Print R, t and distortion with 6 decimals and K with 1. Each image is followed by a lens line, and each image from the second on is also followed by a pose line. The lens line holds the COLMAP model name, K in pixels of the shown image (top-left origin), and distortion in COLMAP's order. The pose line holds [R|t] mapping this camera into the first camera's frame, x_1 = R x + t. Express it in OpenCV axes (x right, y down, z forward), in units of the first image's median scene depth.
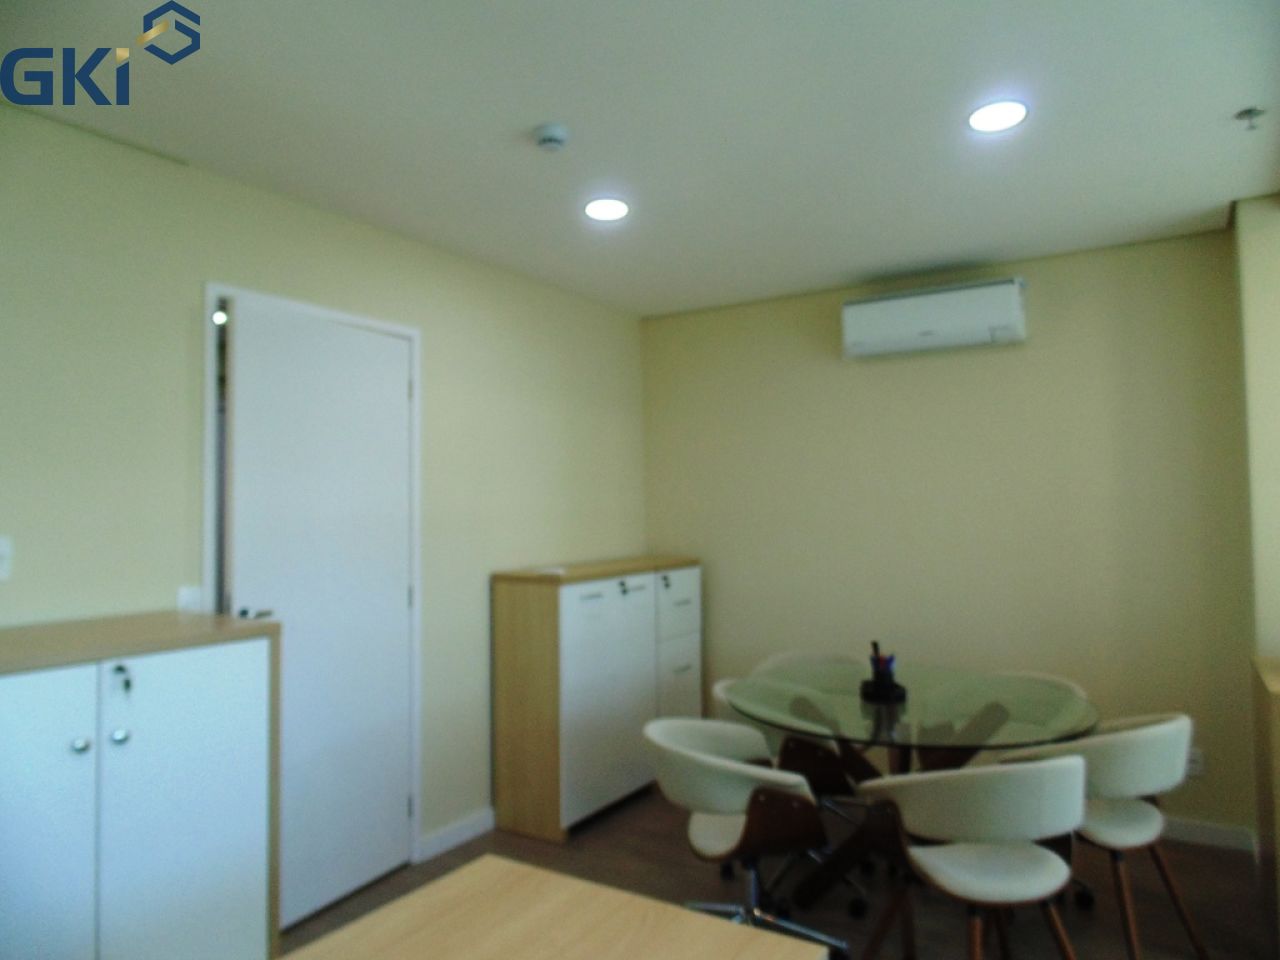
lens RADIAL K [[820.7, 0, 640.0], [0, 820.7, 480.0], [0, 0, 1]] dist [0.004821, 0.002695]
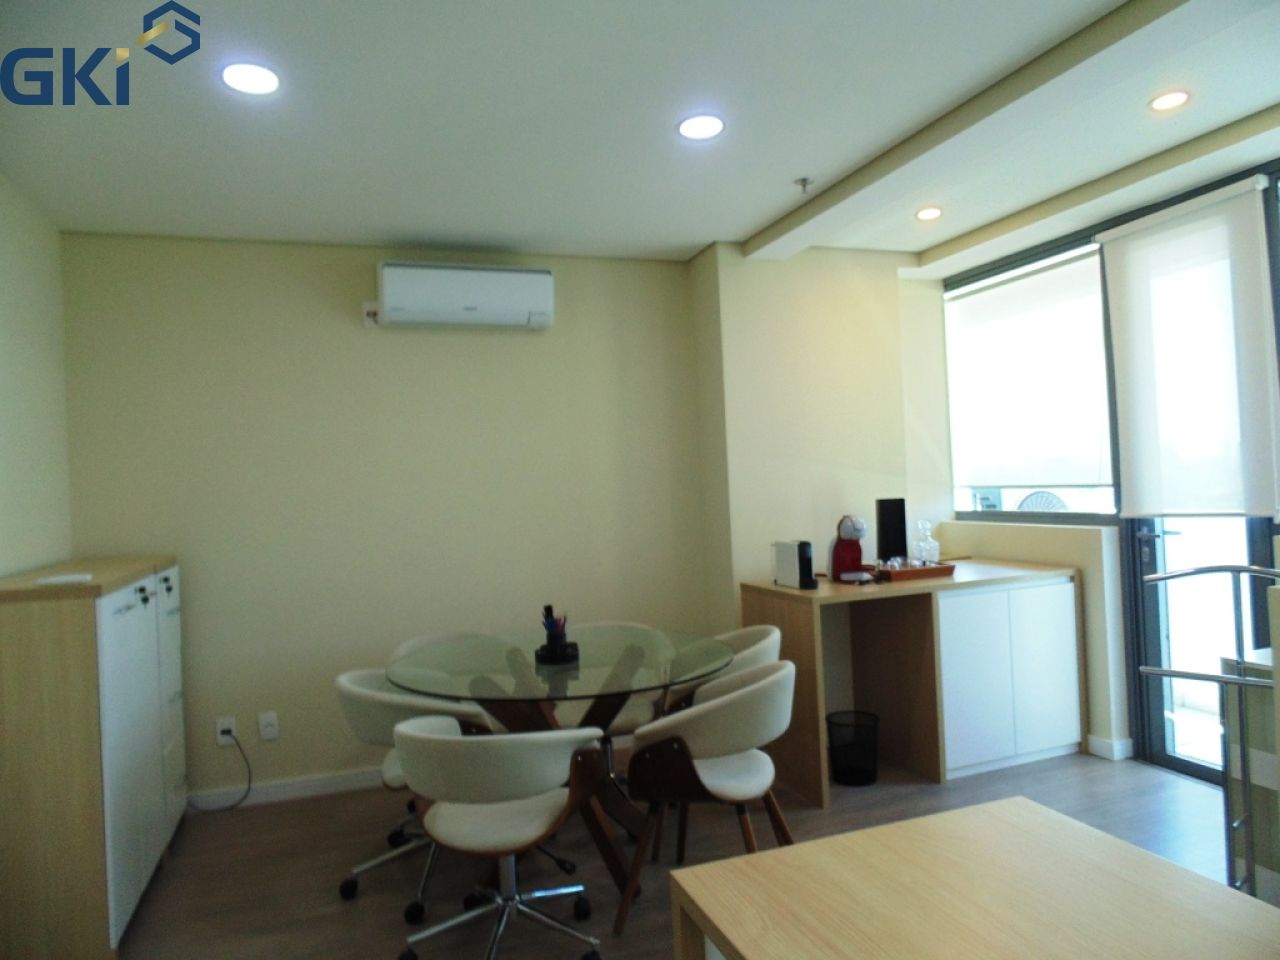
lens RADIAL K [[862.9, 0, 640.0], [0, 862.9, 480.0], [0, 0, 1]] dist [-0.005468, -0.003119]
pose [[0.641492, -0.004549, 0.767116, -0.358685], [0.005908, 0.999982, 0.000989, 0.033627], [-0.767107, 0.003897, 0.641508, 0.186528]]
